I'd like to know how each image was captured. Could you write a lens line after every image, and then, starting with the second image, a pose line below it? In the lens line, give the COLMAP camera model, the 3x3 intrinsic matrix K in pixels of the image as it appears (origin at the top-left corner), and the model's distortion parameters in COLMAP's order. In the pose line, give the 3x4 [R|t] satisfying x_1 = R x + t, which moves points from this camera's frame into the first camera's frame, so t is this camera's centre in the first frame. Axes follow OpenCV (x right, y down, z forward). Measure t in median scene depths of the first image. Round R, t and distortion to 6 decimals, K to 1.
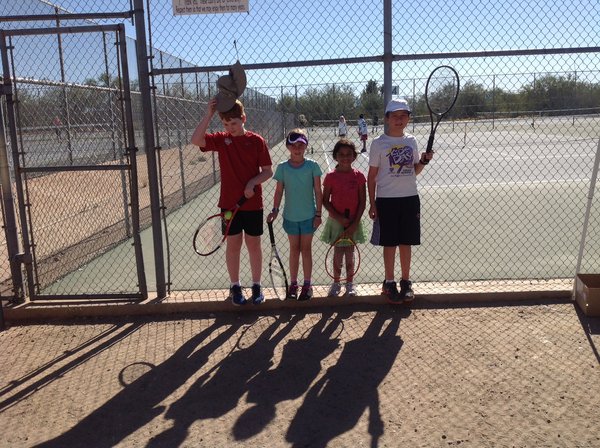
lens RADIAL K [[613.1, 0, 298.1], [0, 613.1, 198.1], [0, 0, 1]] dist [0.006704, 0.000000]
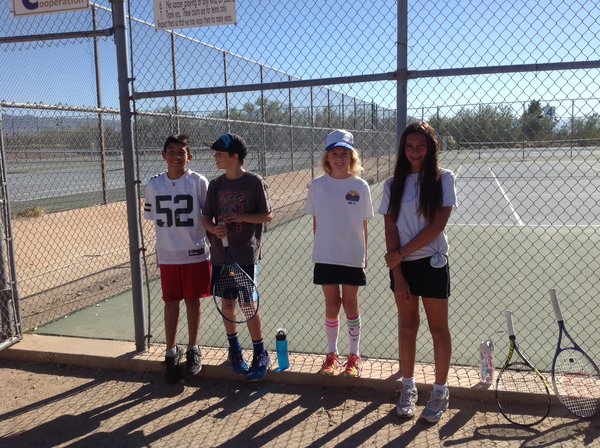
lens RADIAL K [[817.7, 0, 327.7], [0, 817.7, 248.2], [0, 0, 1]] dist [0.009633, 0.000000]
pose [[0.927212, 0.063403, -0.369130, 0.454897], [-0.061017, 0.997972, 0.018146, -0.023206], [0.369532, 0.005698, 0.929201, 0.005462]]
